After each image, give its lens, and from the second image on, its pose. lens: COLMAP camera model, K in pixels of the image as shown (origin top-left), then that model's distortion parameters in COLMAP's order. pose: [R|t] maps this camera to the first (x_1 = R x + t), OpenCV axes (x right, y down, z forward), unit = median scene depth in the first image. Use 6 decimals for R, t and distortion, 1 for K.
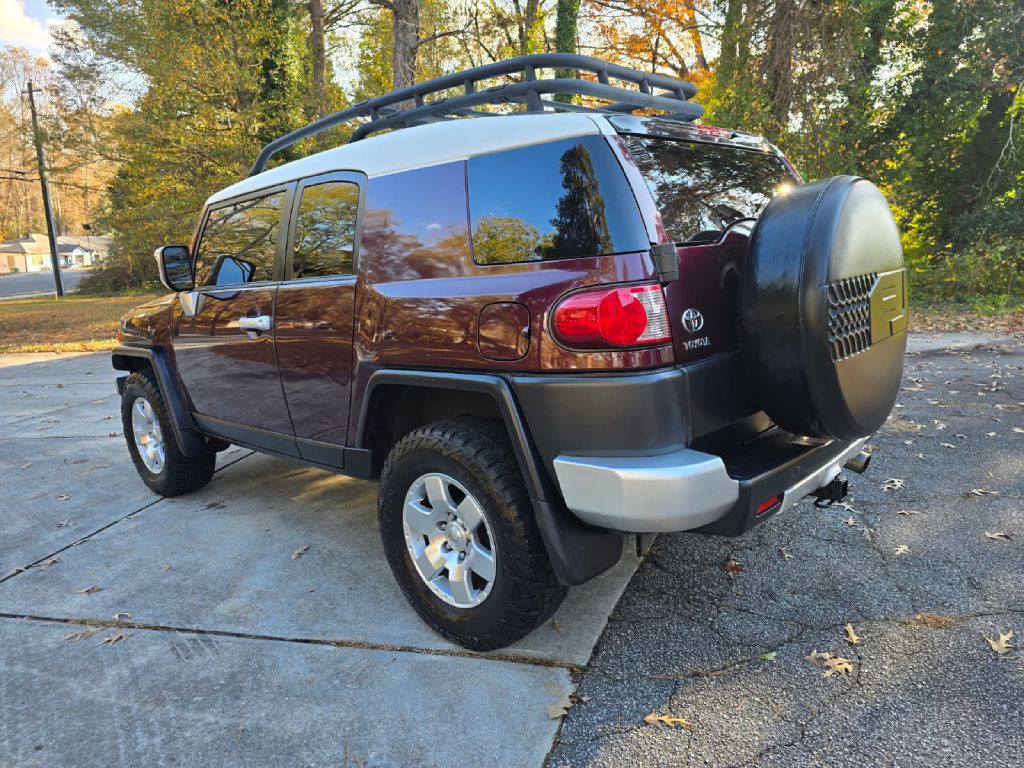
lens RADIAL K [[688.0, 0, 513.5], [0, 688.0, 386.5], [0, 0, 1]] dist [0.065704, -0.063428]
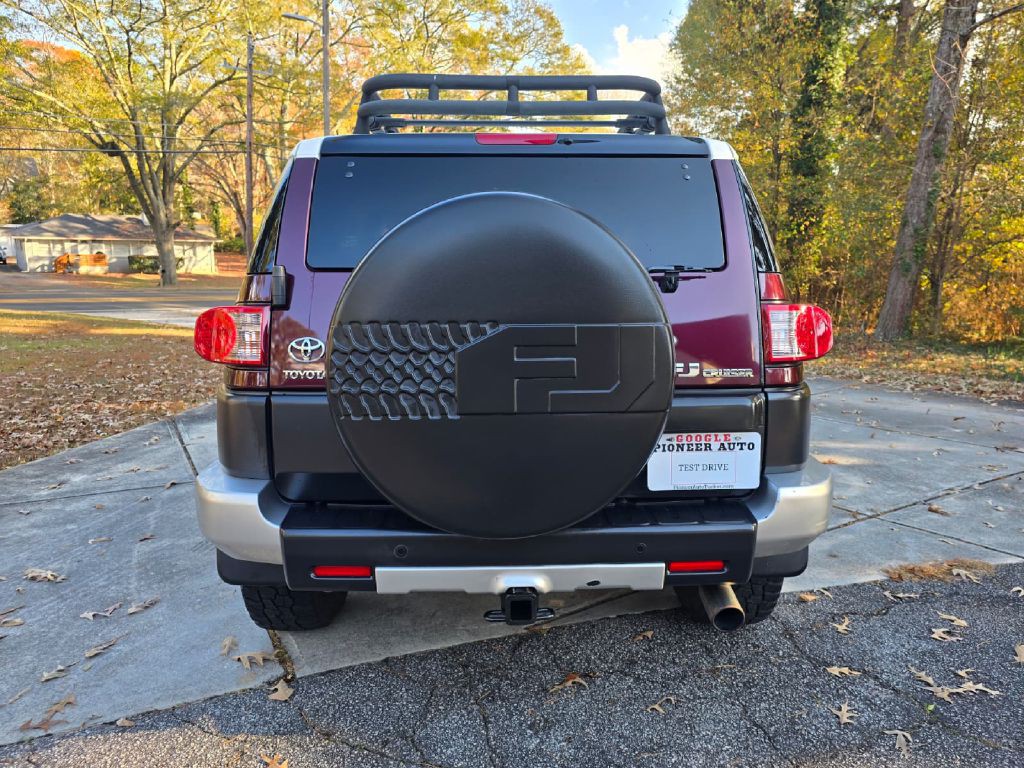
lens RADIAL K [[698.1, 0, 512.0], [0, 698.1, 384.0], [0, 0, 1]] dist [0.021600, -0.002003]
pose [[0.694695, 0.158297, -0.701670, 0.864806], [-0.178289, 0.982938, 0.045235, -0.109650], [0.696859, 0.093675, 0.711064, 0.395581]]
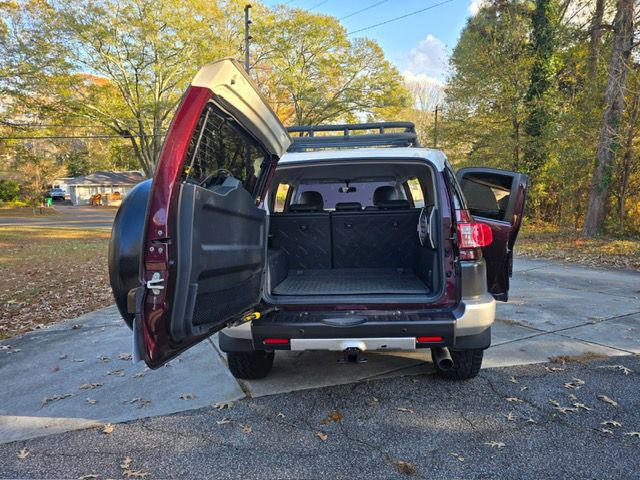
lens RADIAL K [[430.0, 0, 320.9], [0, 430.0, 241.6], [0, 0, 1]] dist [0.065704, -0.063428]
pose [[0.634598, 0.107556, -0.765322, 1.102974], [-0.162381, 0.986720, 0.004026, -0.115181], [0.755591, 0.121719, 0.643635, 0.190042]]
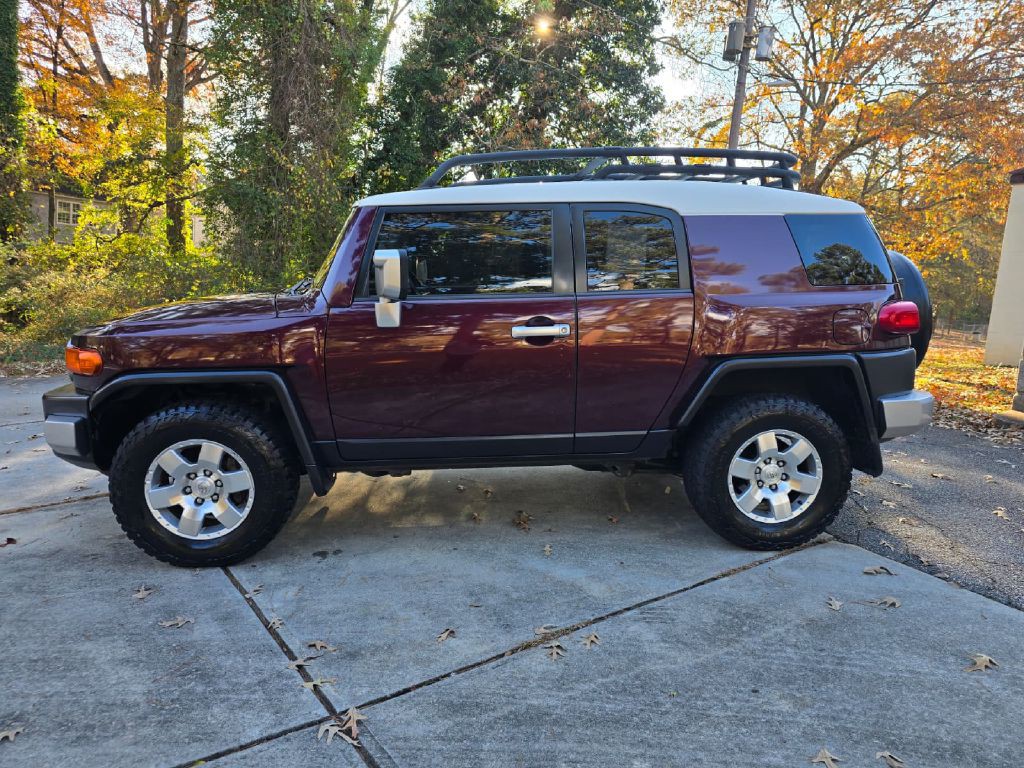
lens RADIAL K [[693.3, 0, 515.9], [0, 693.3, 387.0], [0, 0, 1]] dist [0.066299, -0.066173]
pose [[0.670105, -0.067659, 0.739176, -1.386488], [0.095941, 0.995378, 0.004134, -0.017529], [-0.736039, 0.068147, 0.673500, 0.376909]]
